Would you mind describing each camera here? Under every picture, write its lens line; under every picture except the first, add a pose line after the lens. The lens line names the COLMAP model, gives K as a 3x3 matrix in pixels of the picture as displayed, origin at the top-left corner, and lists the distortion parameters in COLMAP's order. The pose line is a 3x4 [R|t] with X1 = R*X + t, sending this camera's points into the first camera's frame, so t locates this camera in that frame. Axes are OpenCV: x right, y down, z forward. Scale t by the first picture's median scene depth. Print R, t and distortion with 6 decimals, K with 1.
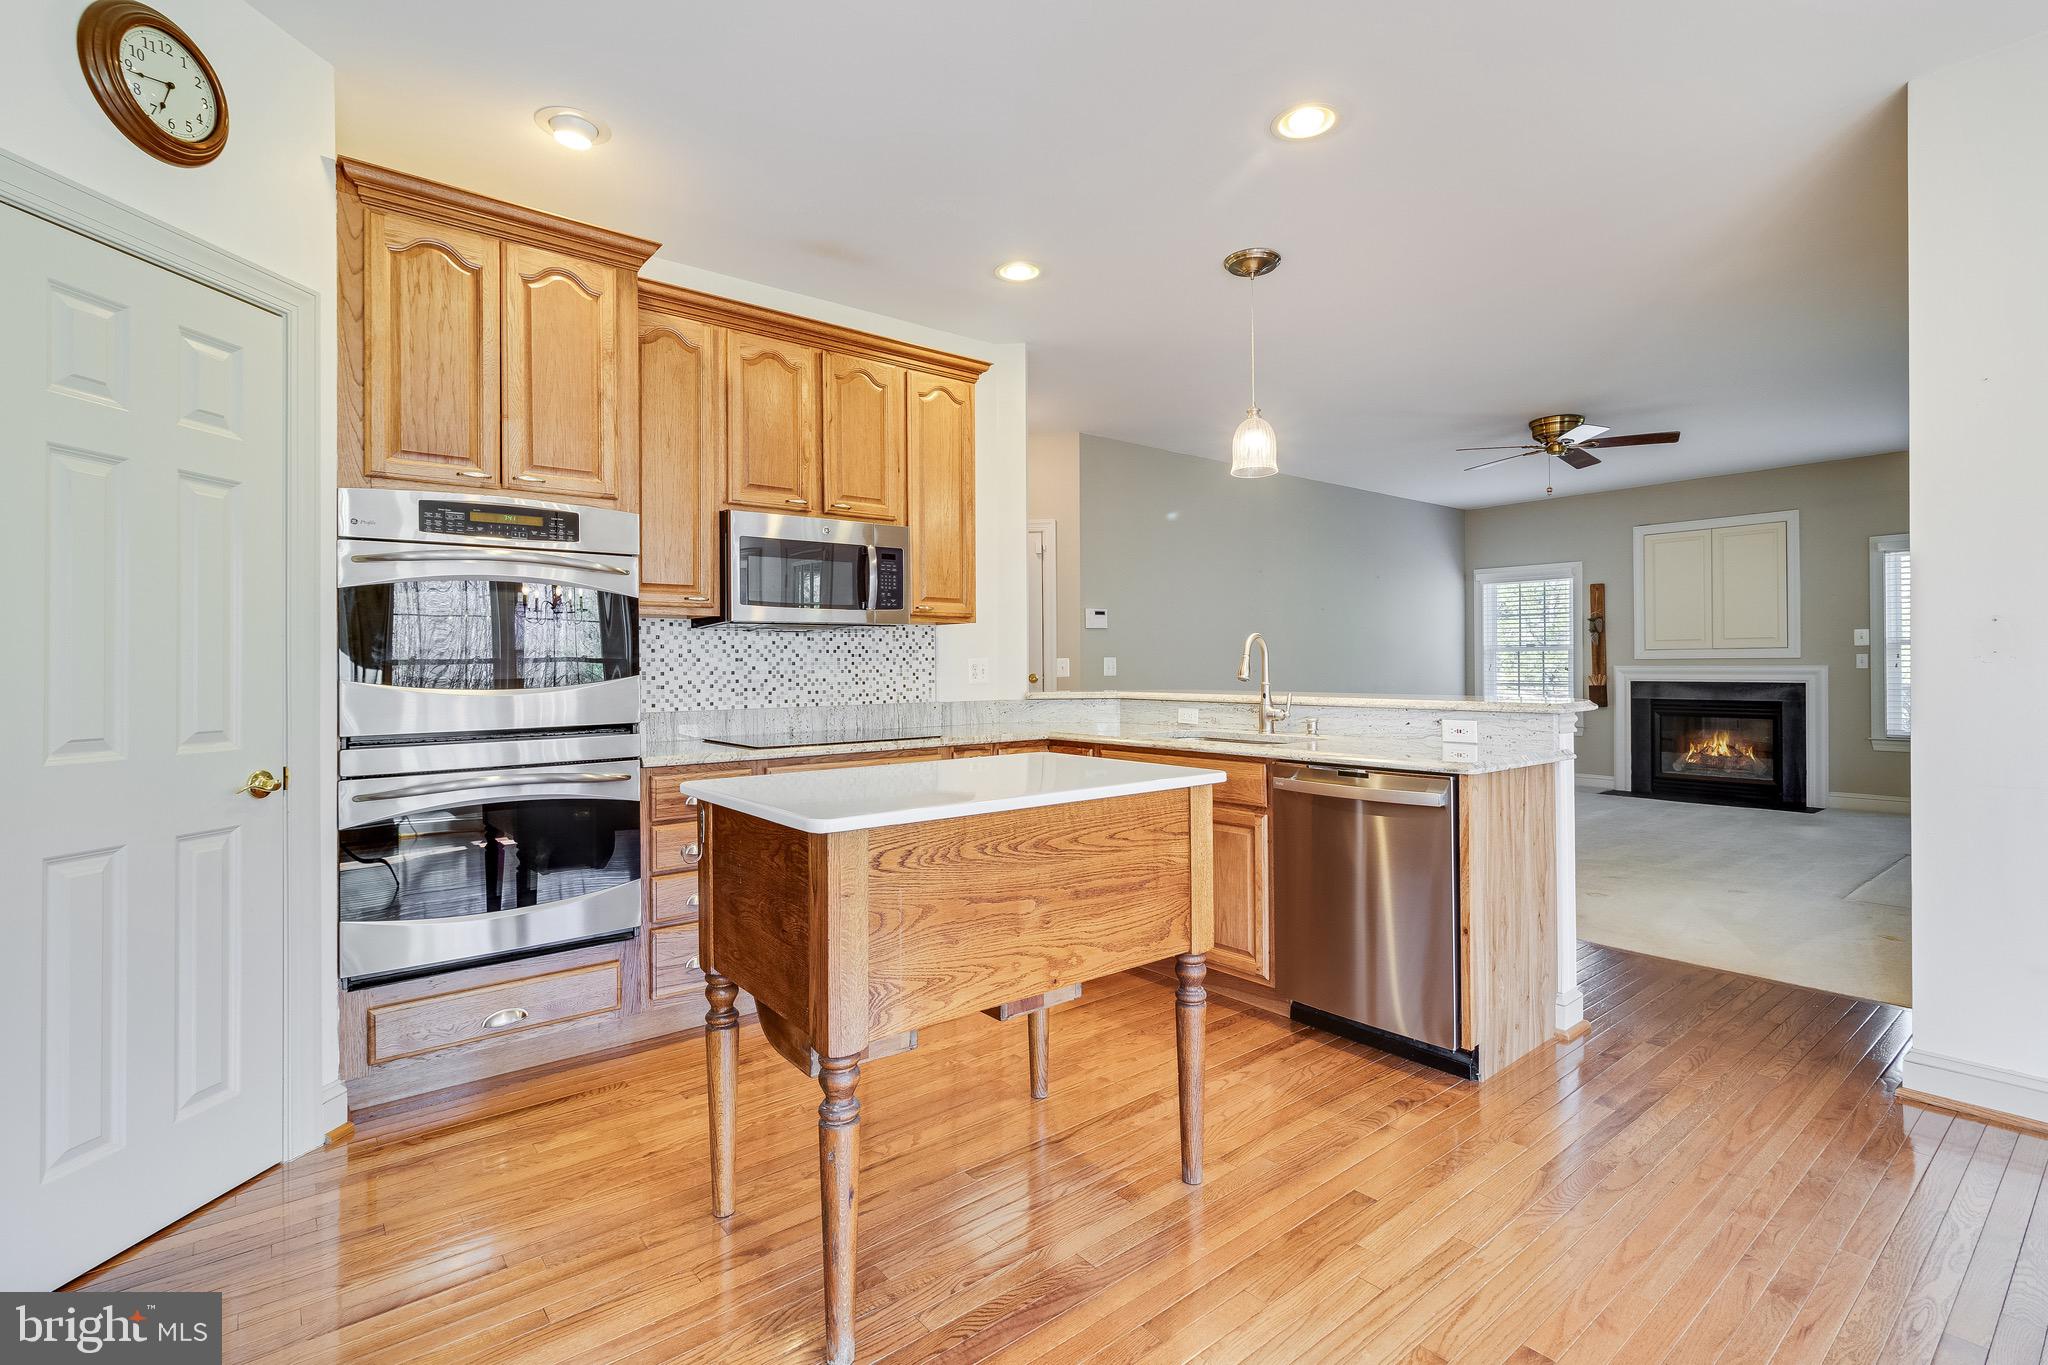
lens RADIAL K [[953.8, 0, 1027.3], [0, 953.8, 661.0], [0, 0, 1]] dist [0.005446, 0.000688]
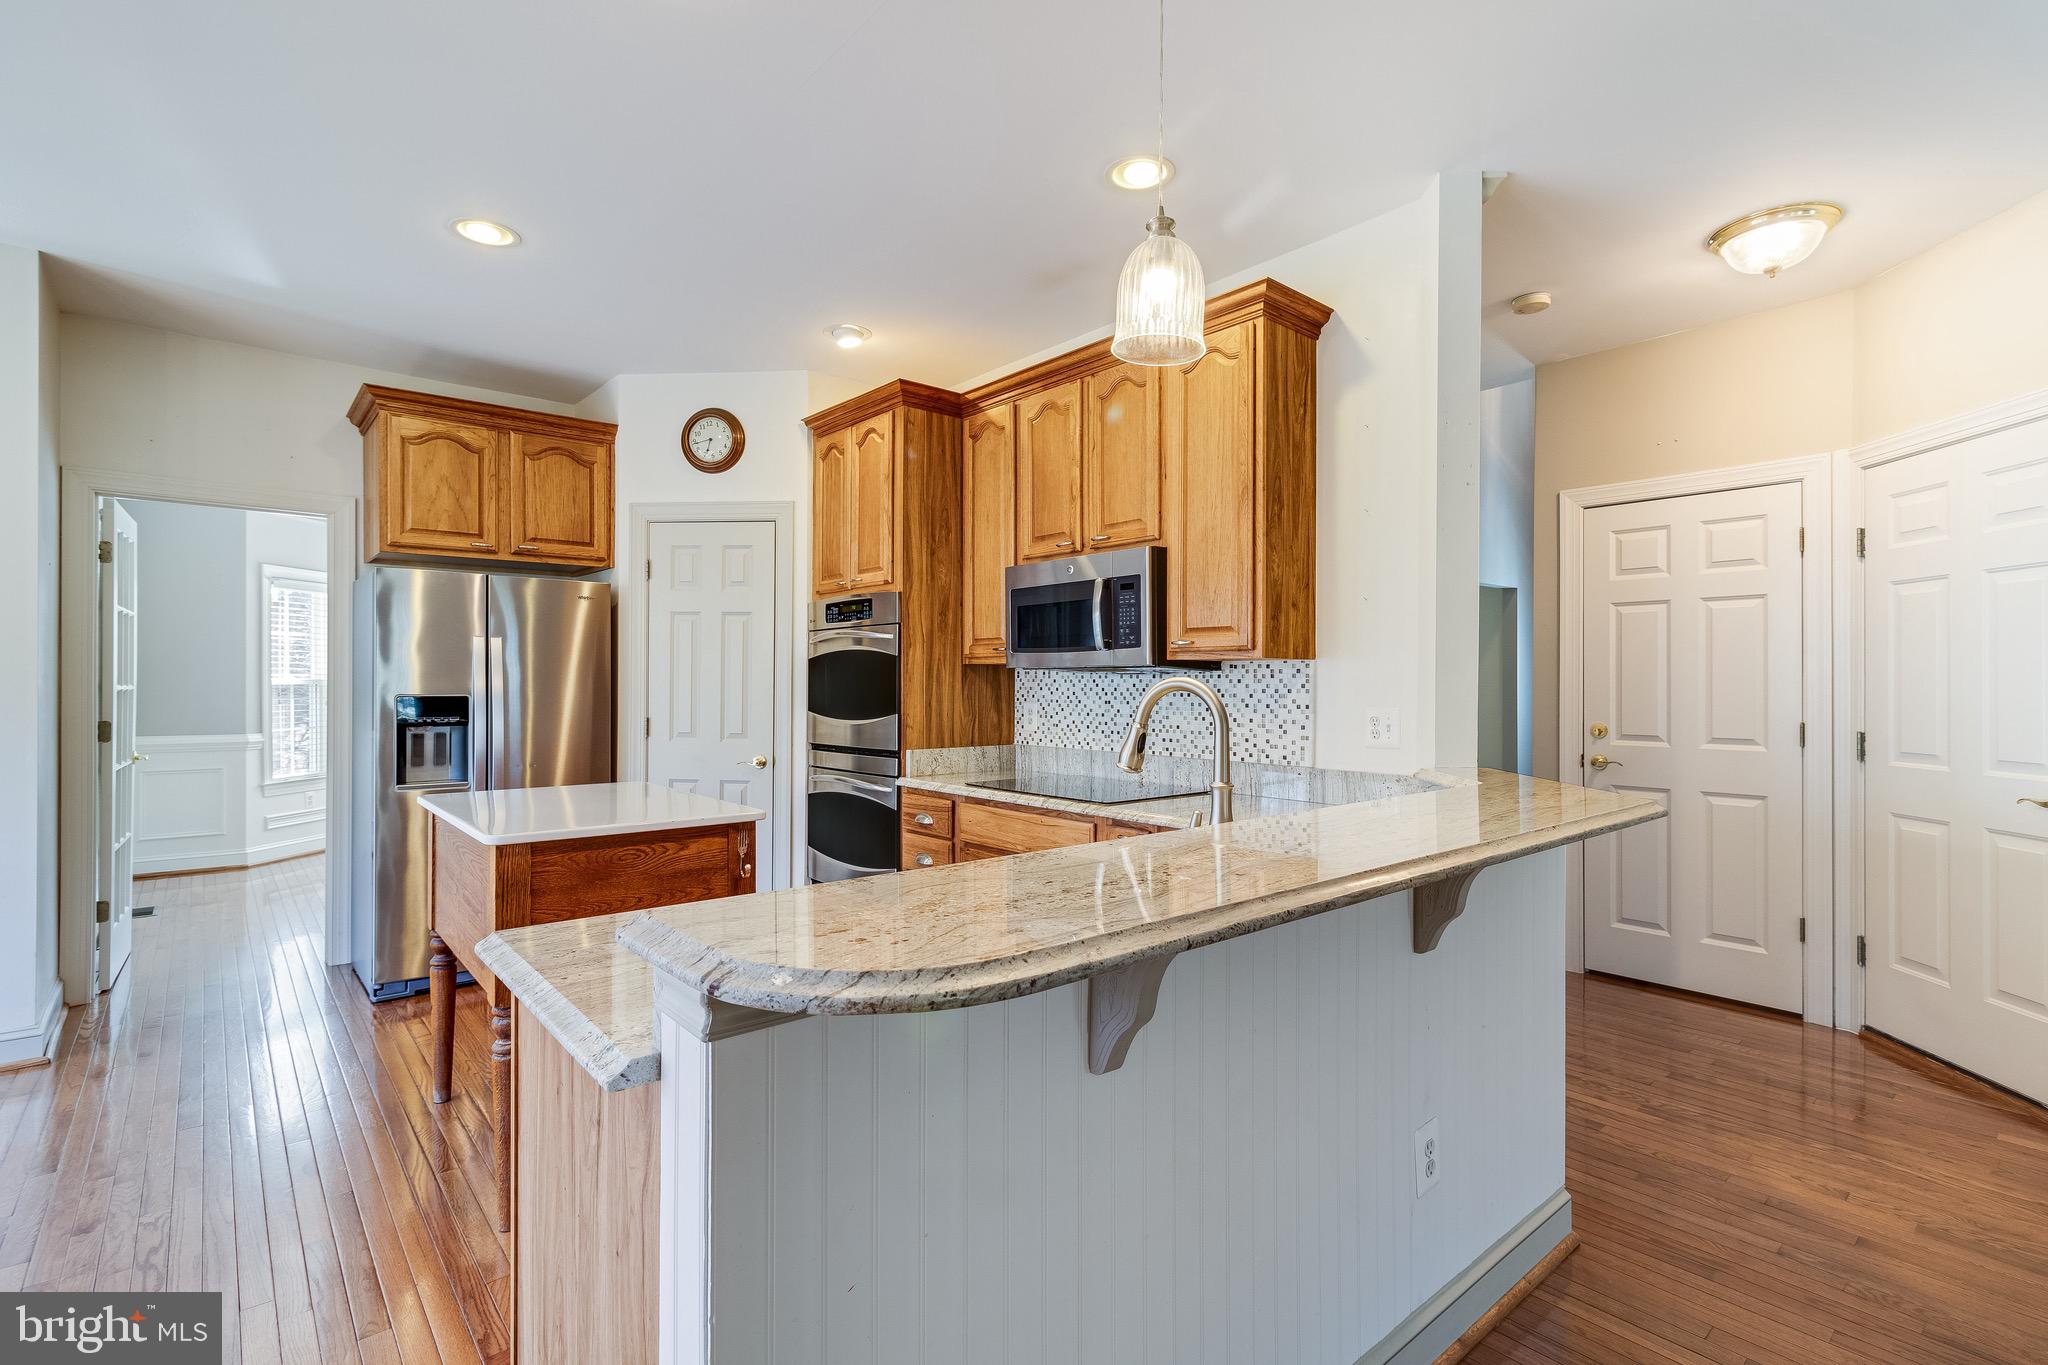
lens RADIAL K [[953.8, 0, 1031.1], [0, 953.8, 683.3], [0, 0, 1]] dist [0.005446, 0.000688]
pose [[0.030884, 0.006491, -0.999502, 0.725555], [-0.000108, 0.999979, 0.006490, -0.028978], [0.999523, -0.000092, 0.030884, 0.914645]]
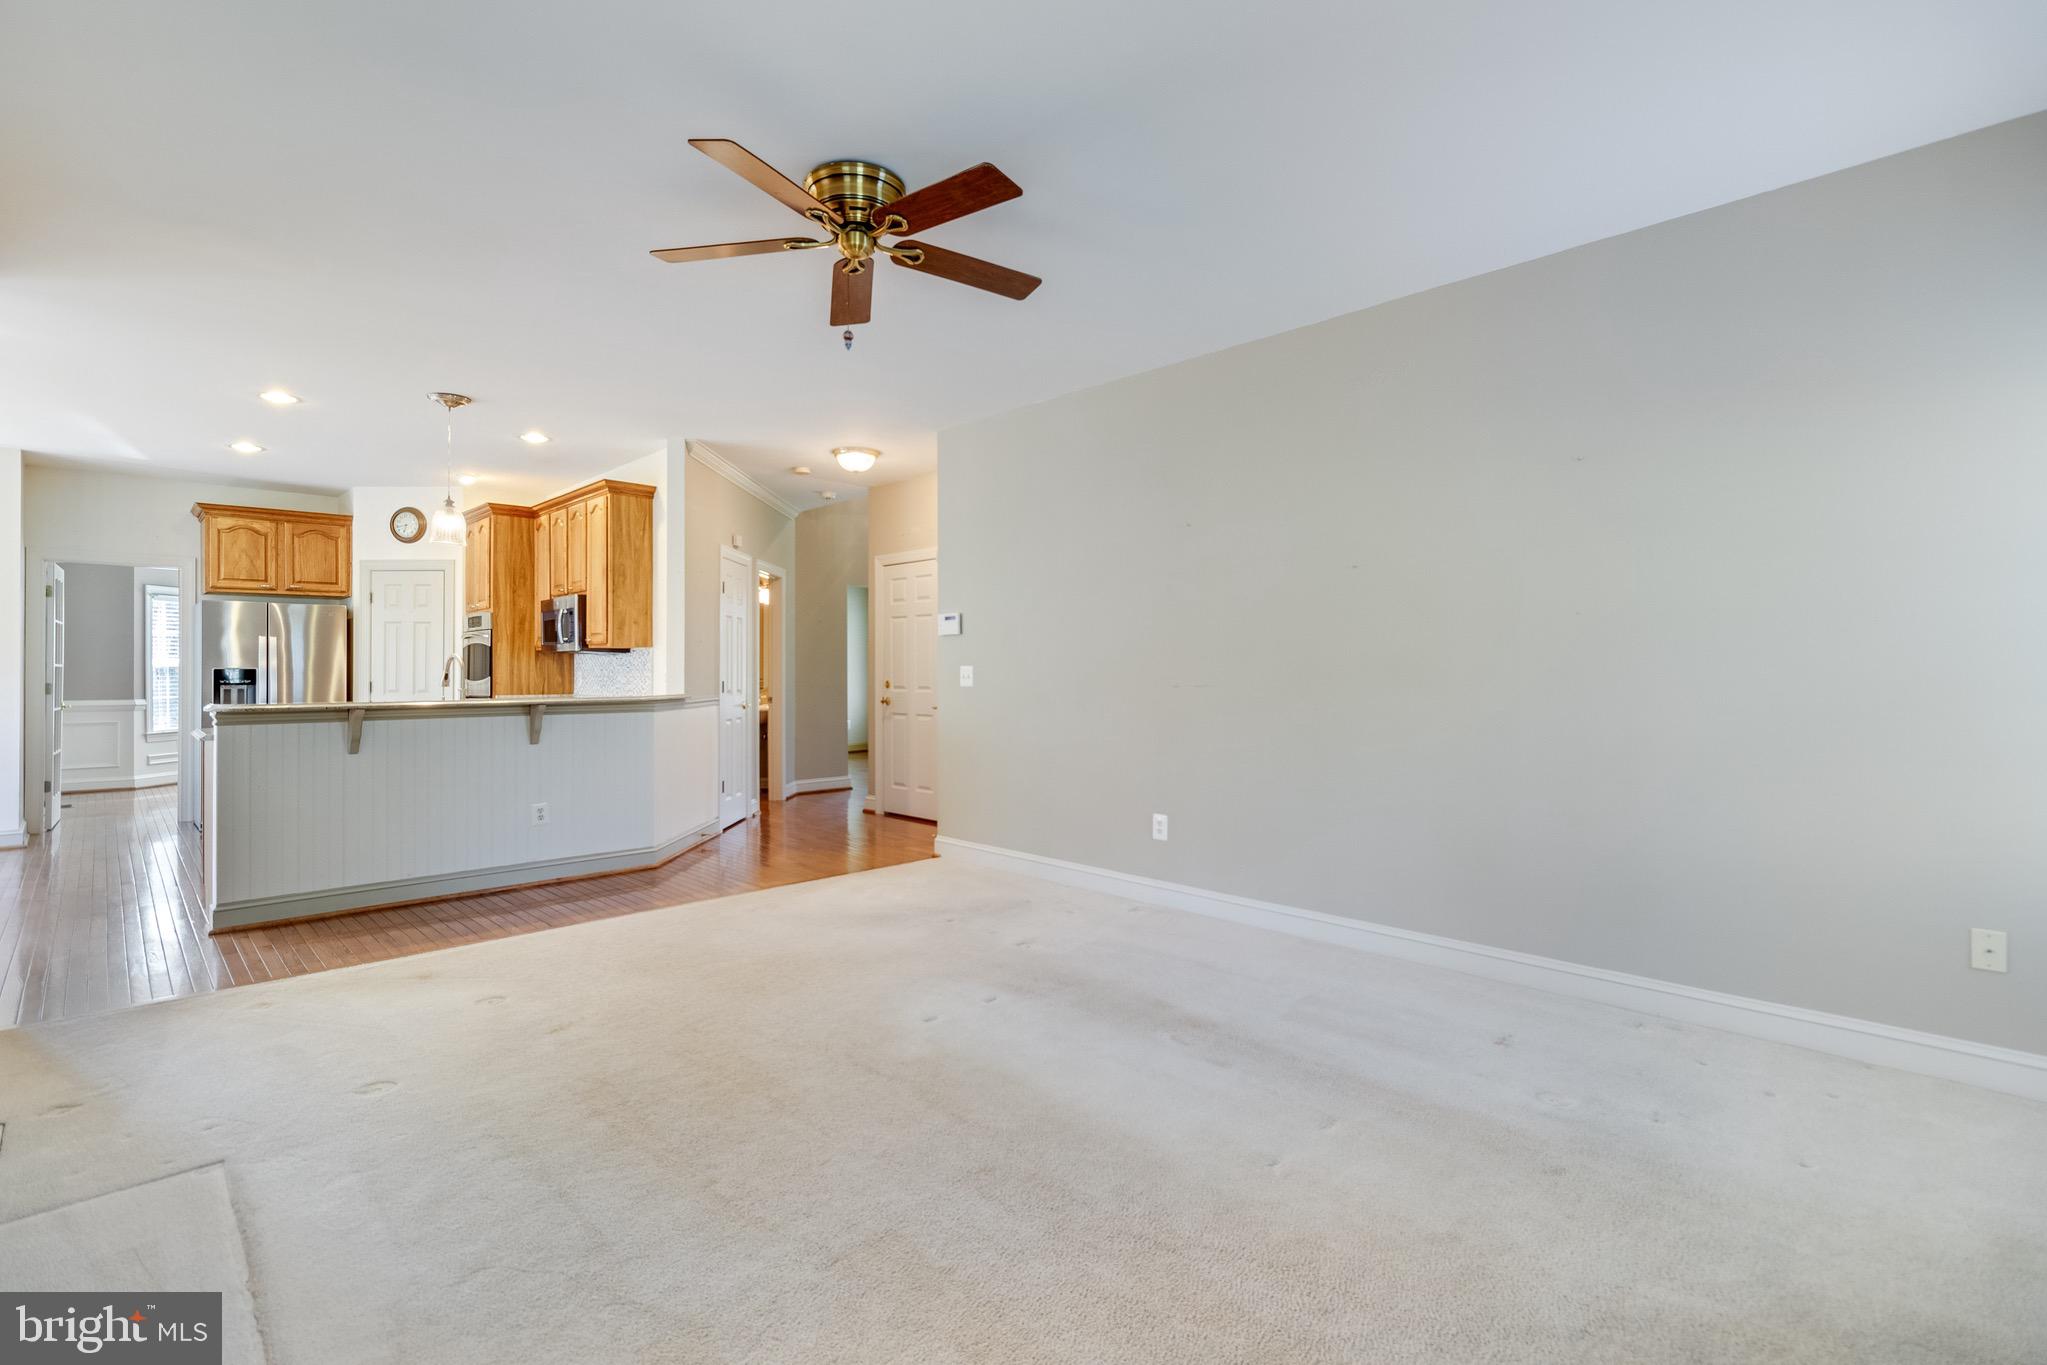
lens RADIAL K [[953.3, 0, 1028.1], [0, 953.3, 667.0], [0, 0, 1]] dist [0.005446, 0.000688]
pose [[0.087507, 0.001871, -0.996162, 1.765417], [0.004332, 0.999988, 0.002259, -0.008618], [0.996154, -0.004513, 0.087498, 1.748292]]
